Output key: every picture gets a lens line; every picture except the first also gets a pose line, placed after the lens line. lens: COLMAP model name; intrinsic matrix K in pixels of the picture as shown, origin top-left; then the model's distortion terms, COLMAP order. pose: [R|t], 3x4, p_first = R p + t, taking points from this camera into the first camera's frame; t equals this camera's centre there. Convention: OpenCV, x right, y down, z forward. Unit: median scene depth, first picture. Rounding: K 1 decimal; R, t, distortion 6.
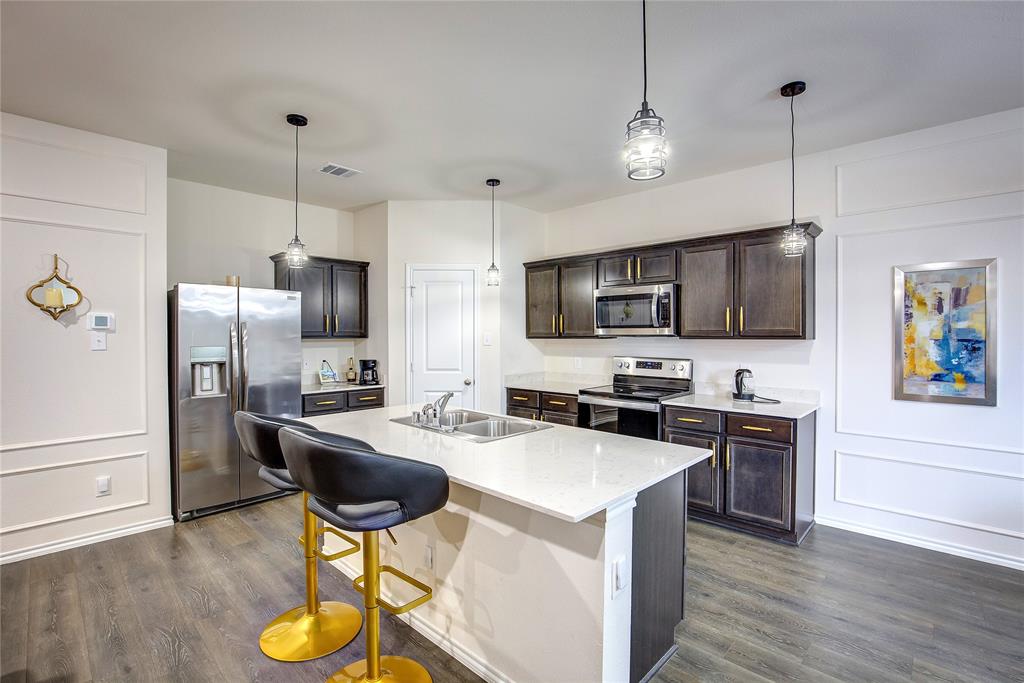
lens RADIAL K [[469.8, 0, 512.0], [0, 469.8, 341.5], [0, 0, 1]] dist [-0.027695, -0.001068]
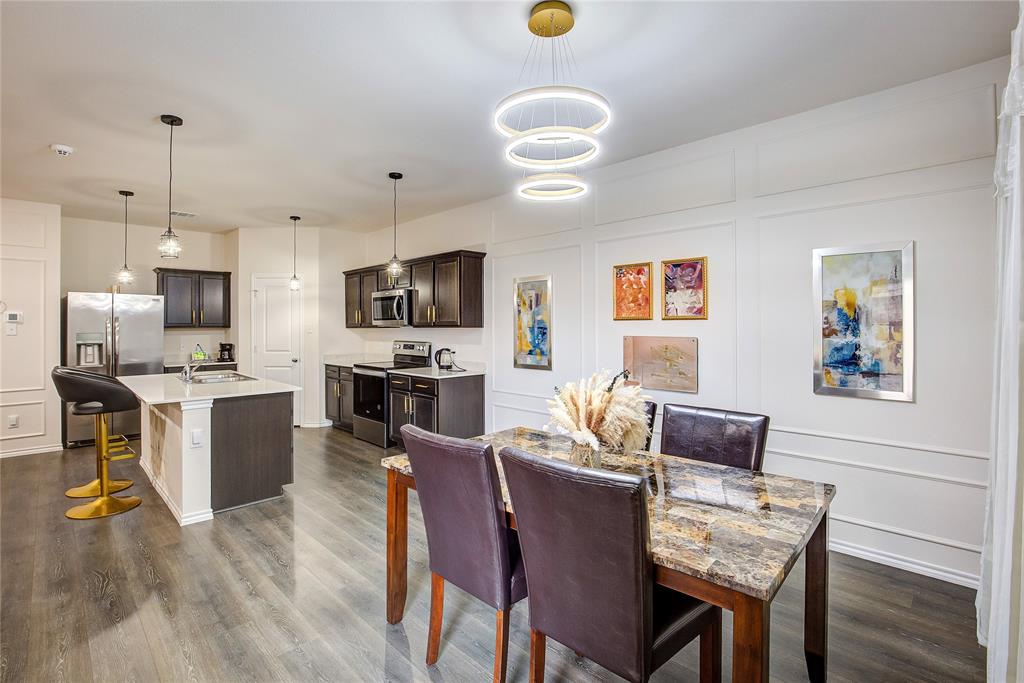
lens RADIAL K [[469.8, 0, 512.0], [0, 469.8, 341.5], [0, 0, 1]] dist [-0.027695, -0.001068]
pose [[0.999748, -0.001567, -0.022392, 0.706627], [0.002005, 0.999806, 0.019572, 0.009344], [0.022357, -0.019612, 0.999558, -0.436527]]
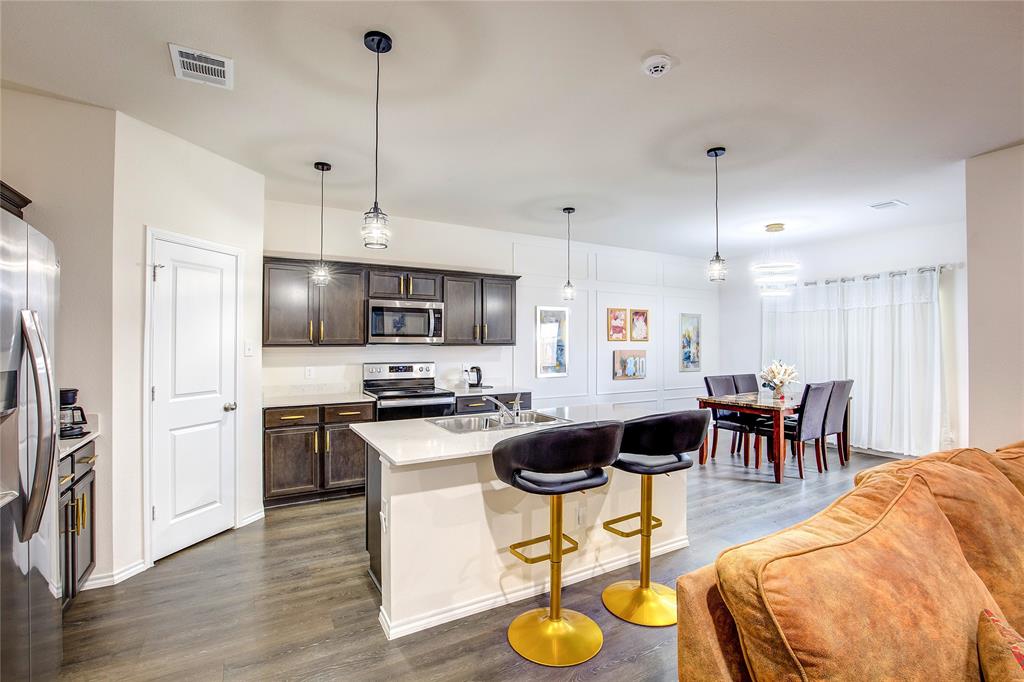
lens RADIAL K [[469.8, 0, 512.0], [0, 469.8, 341.0], [0, 0, 1]] dist [-0.027695, -0.001068]
pose [[0.273882, 0.005362, 0.961748, -0.837027], [0.012912, 0.999874, -0.009251, -0.005070], [-0.961677, 0.014952, 0.273778, 0.469829]]
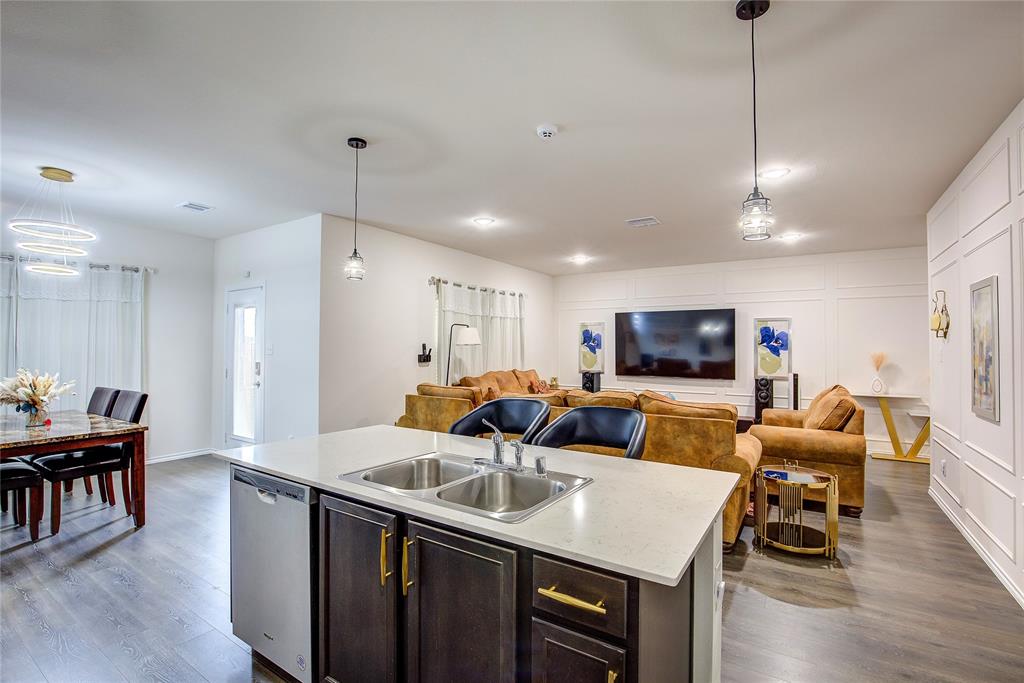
lens RADIAL K [[469.8, 0, 512.0], [0, 469.8, 341.5], [0, 0, 1]] dist [-0.027695, -0.001068]
pose [[-0.981138, -0.010343, -0.193029, -0.005120], [-0.010796, 0.999941, 0.001292, -0.017026], [0.193005, 0.003351, -0.981192, 1.196033]]
